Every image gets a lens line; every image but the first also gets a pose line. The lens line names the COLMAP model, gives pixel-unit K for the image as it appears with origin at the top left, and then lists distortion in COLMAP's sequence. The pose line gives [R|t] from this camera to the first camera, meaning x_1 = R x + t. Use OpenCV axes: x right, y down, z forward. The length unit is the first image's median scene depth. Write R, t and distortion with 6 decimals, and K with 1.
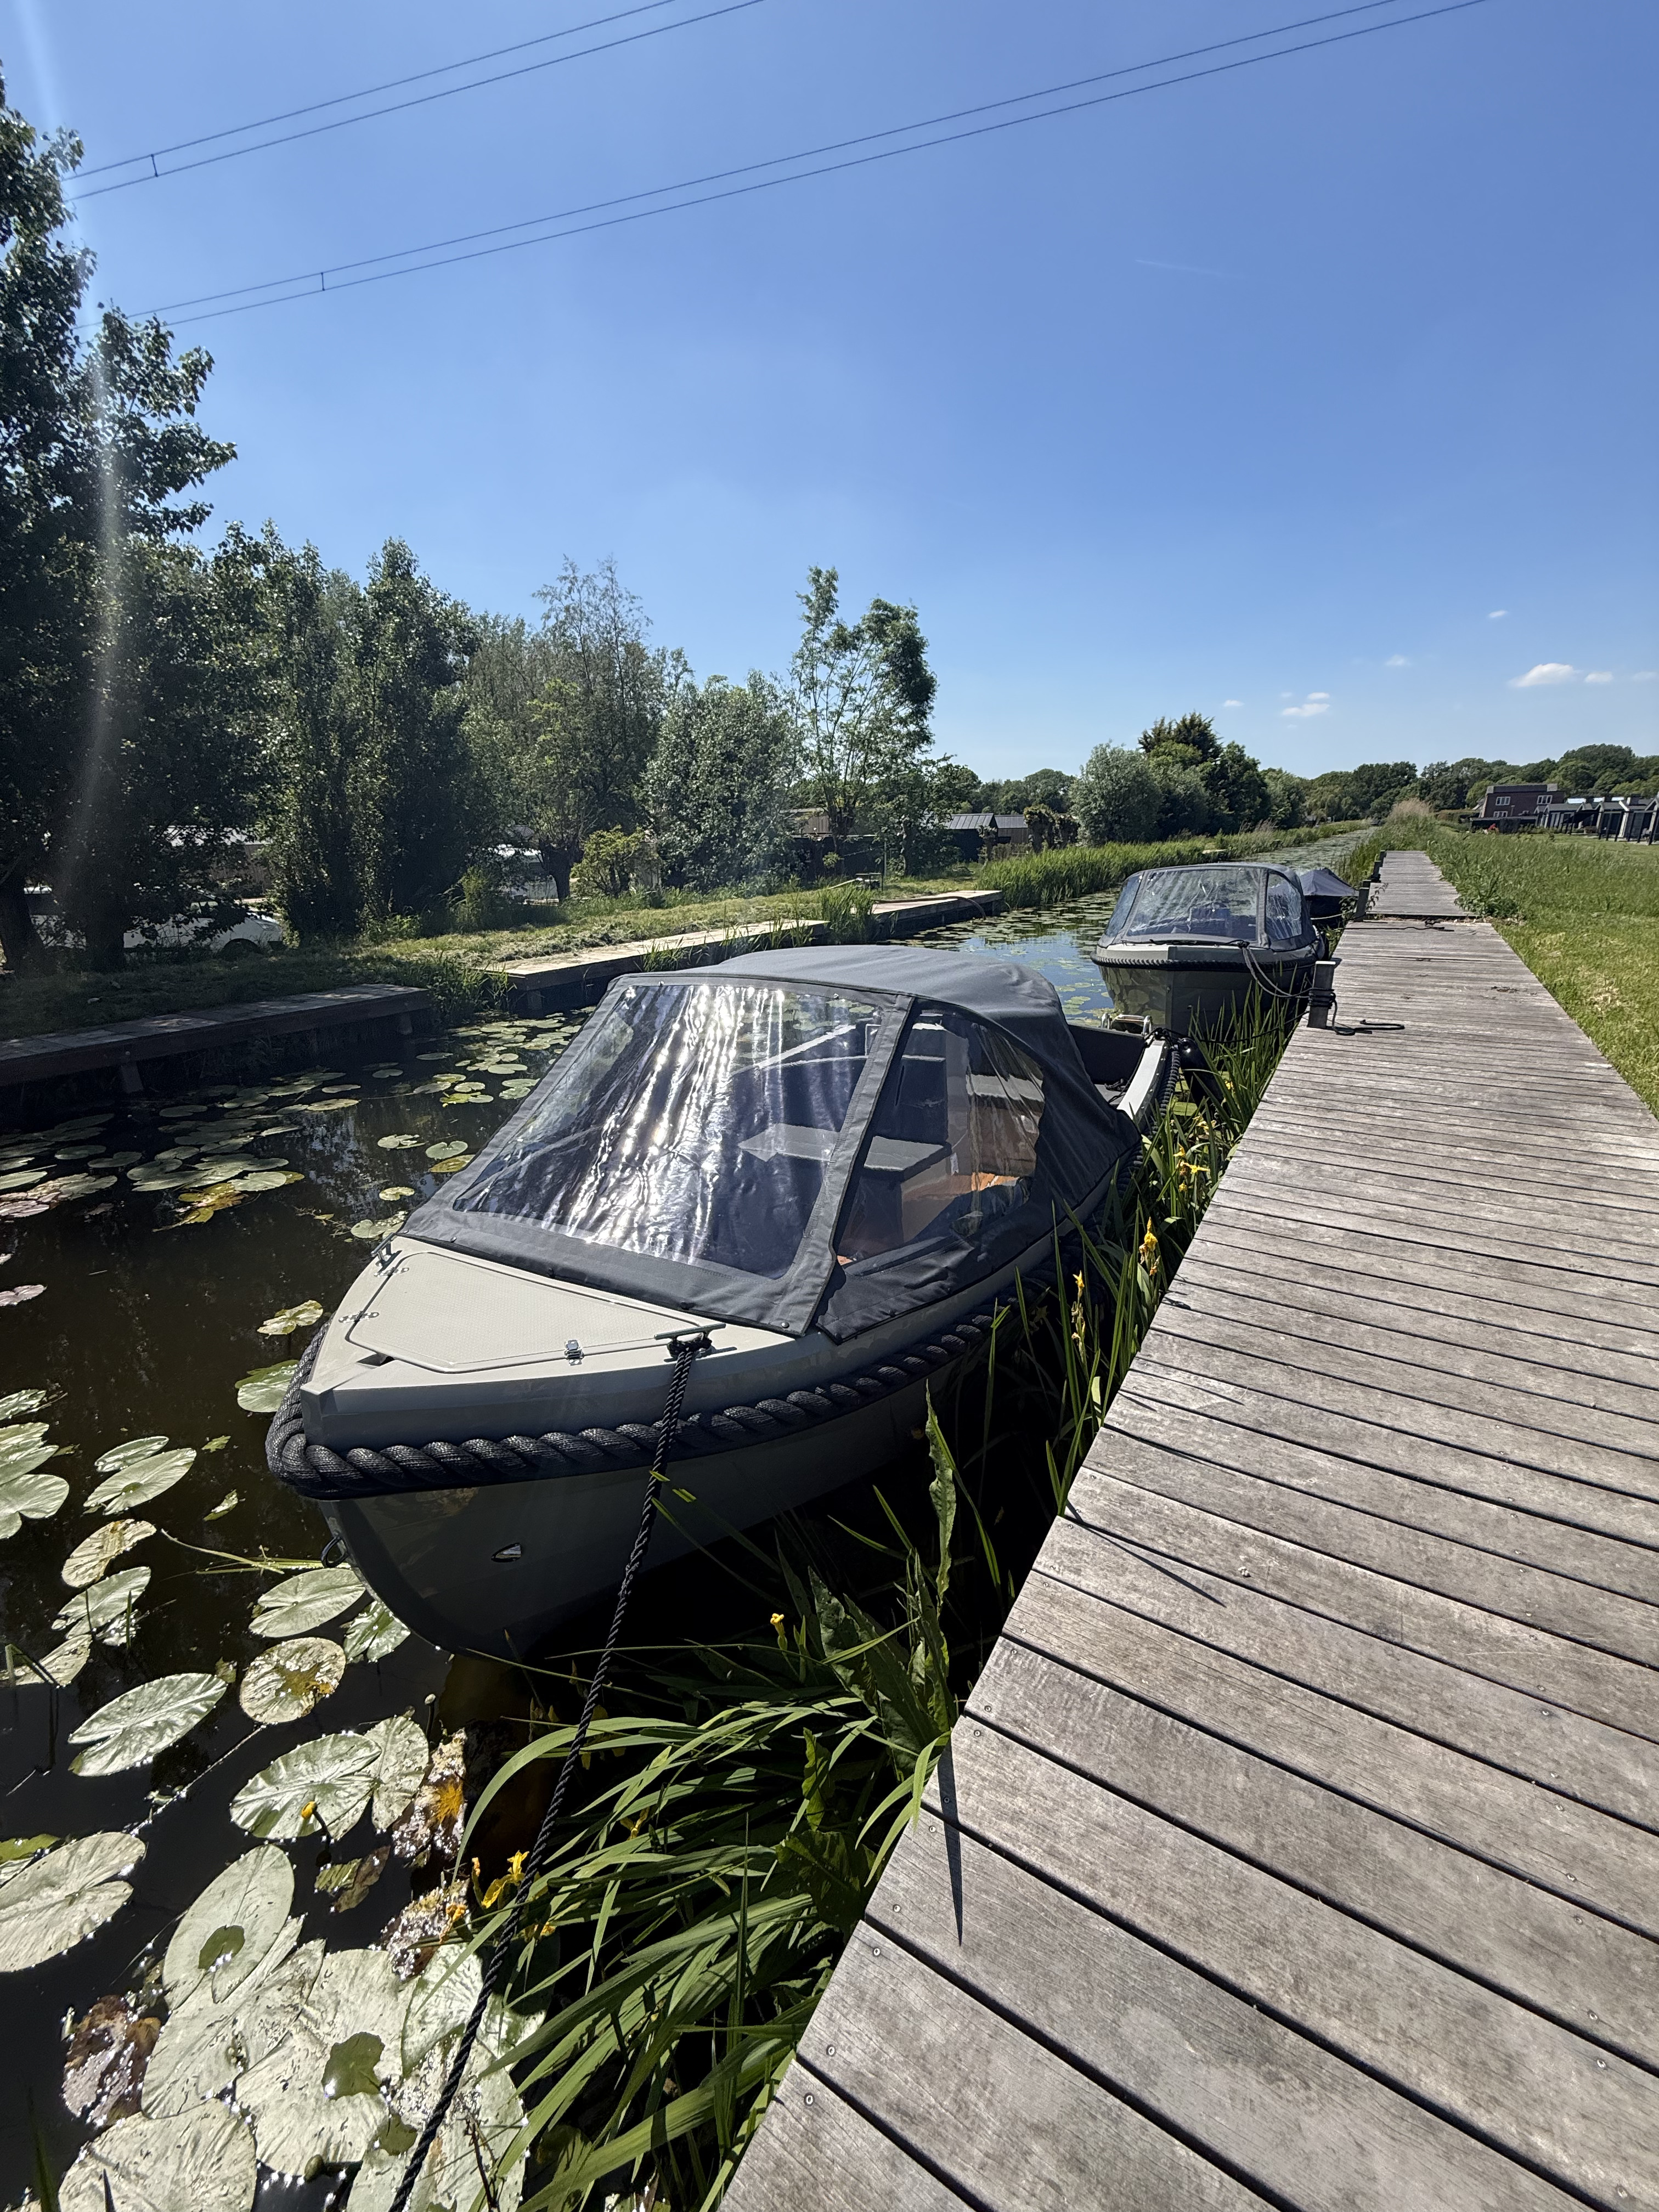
lens RADIAL K [[875.8, 0, 832.4], [0, 875.8, 1101.1], [0, 0, 1]] dist [0.001874, -0.002997]
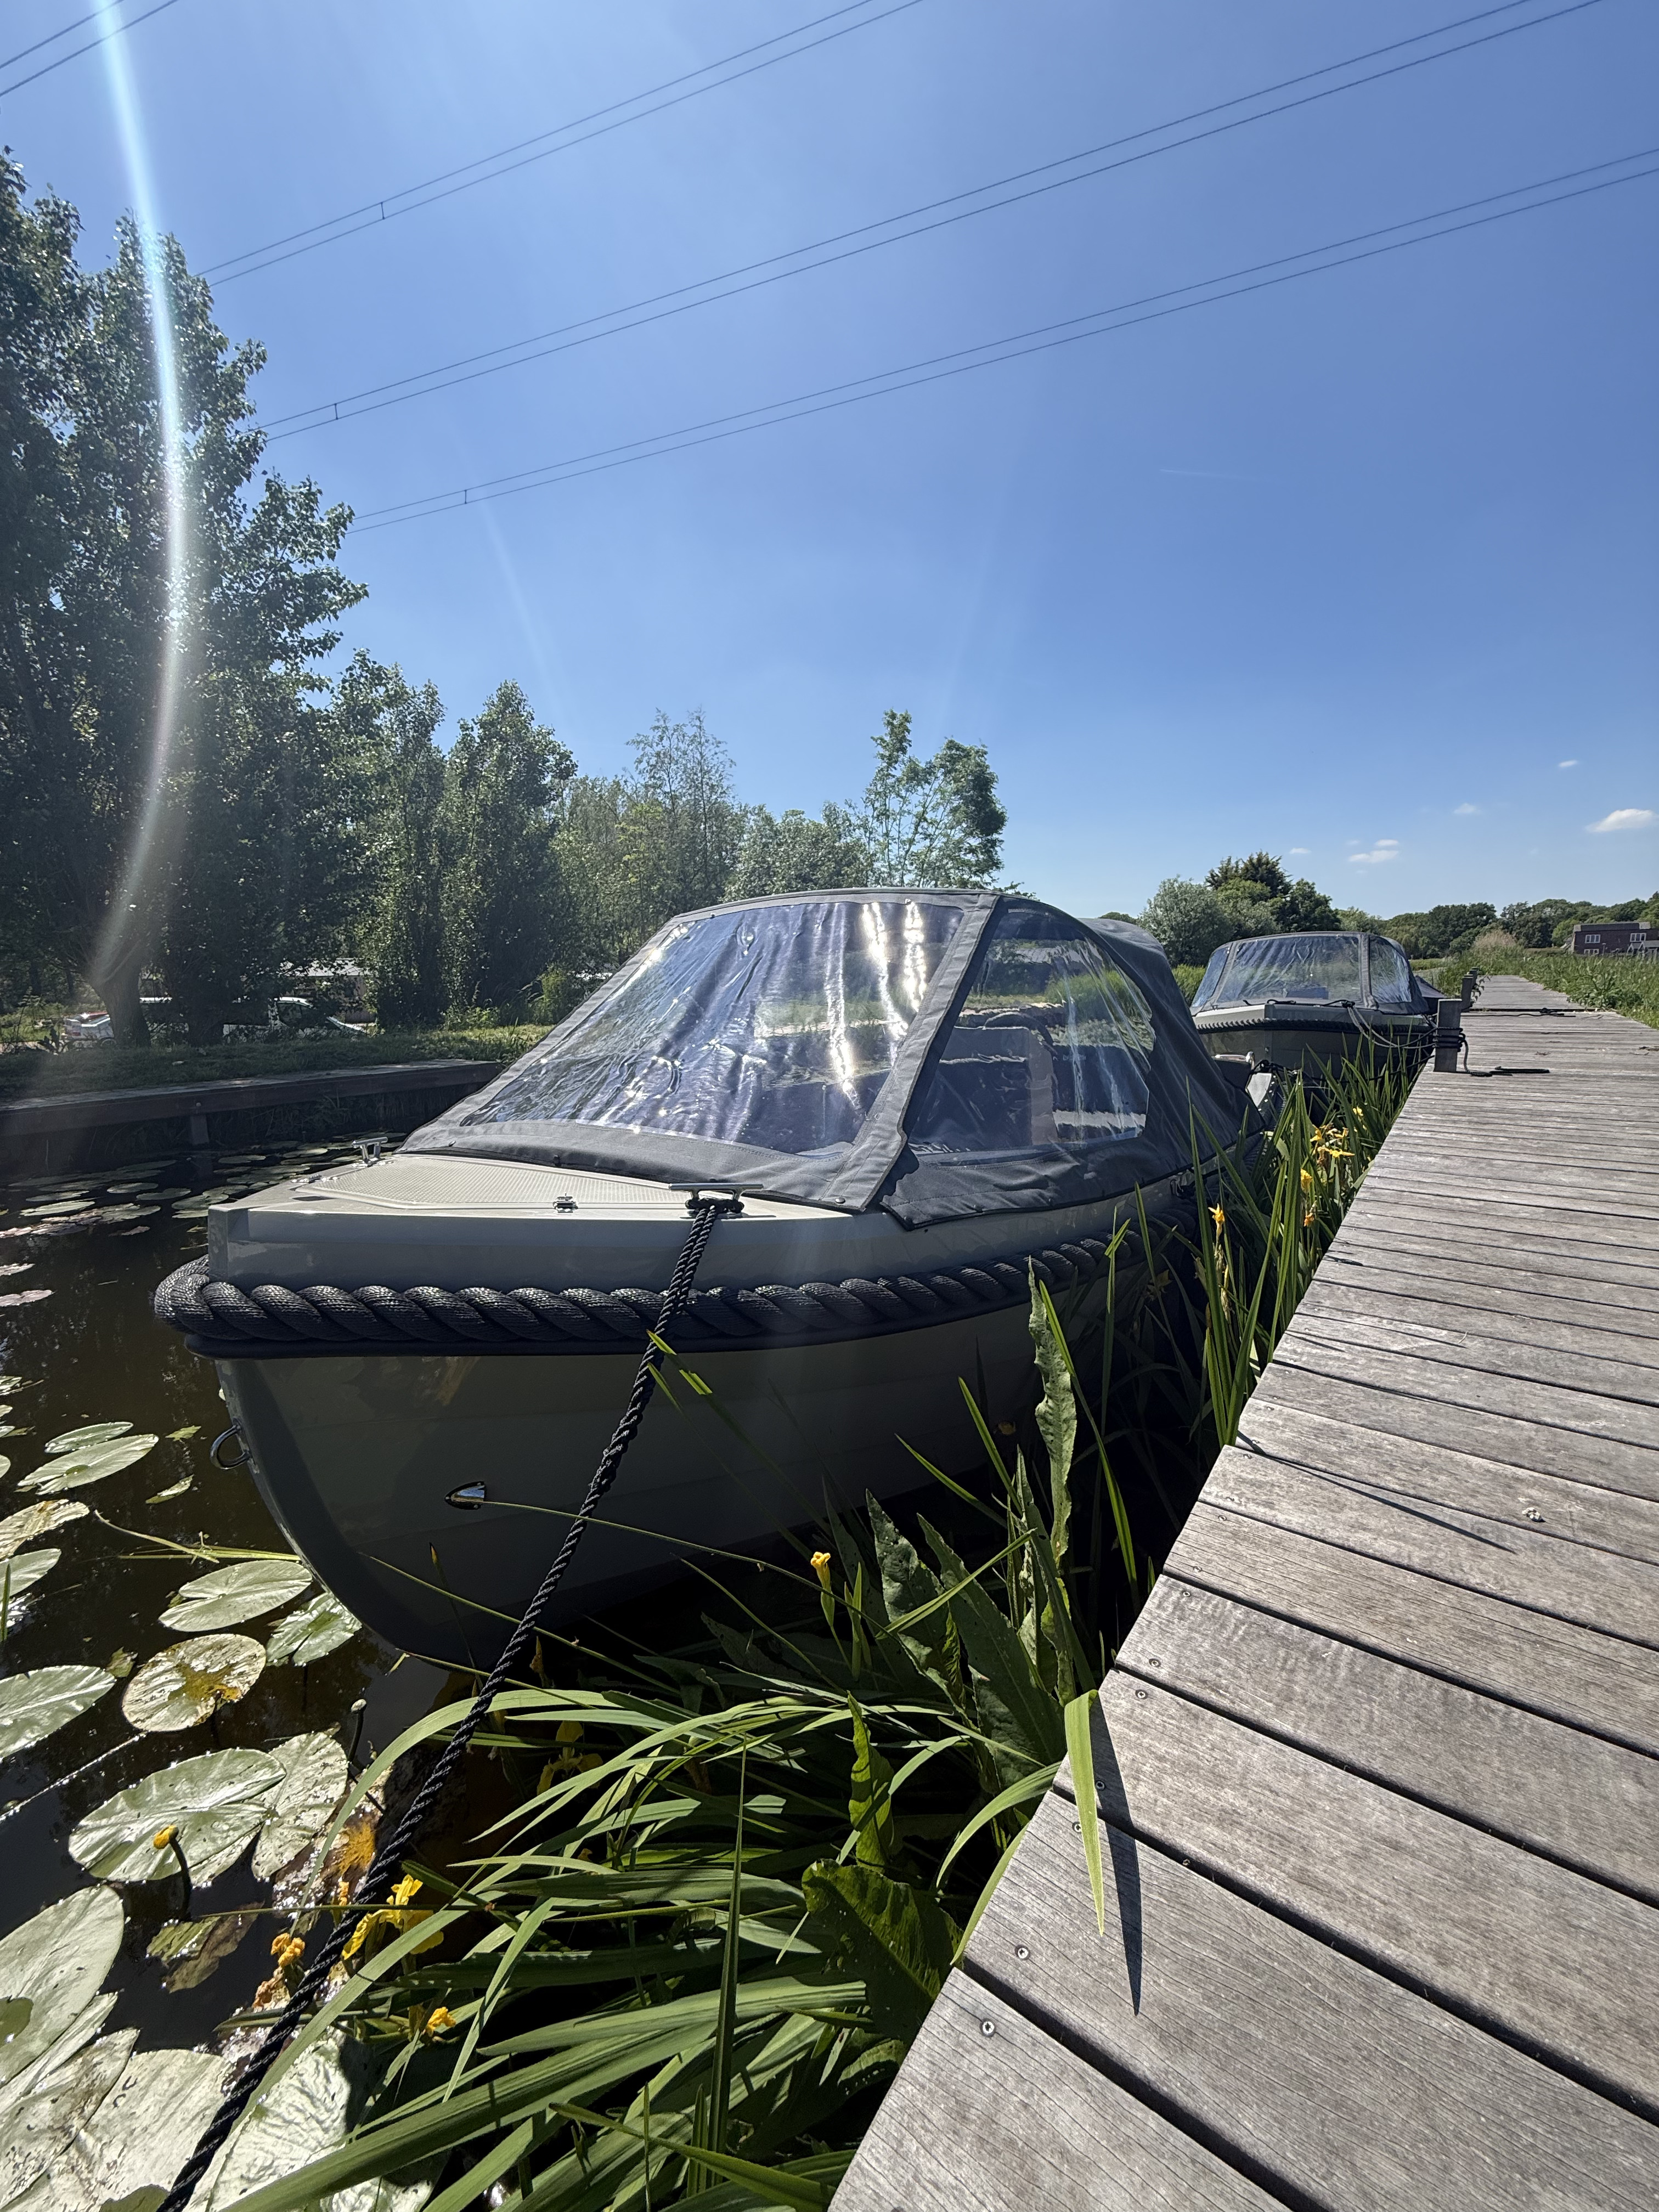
lens RADIAL K [[877.9, 0, 833.8], [0, 877.9, 1104.9], [0, 0, 1]] dist [0.000964, -0.001316]
pose [[0.997084, 0.013894, -0.075034, -0.004535], [-0.024774, 0.988961, -0.146087, 0.272207], [0.072176, 0.147520, 0.986422, 0.214257]]
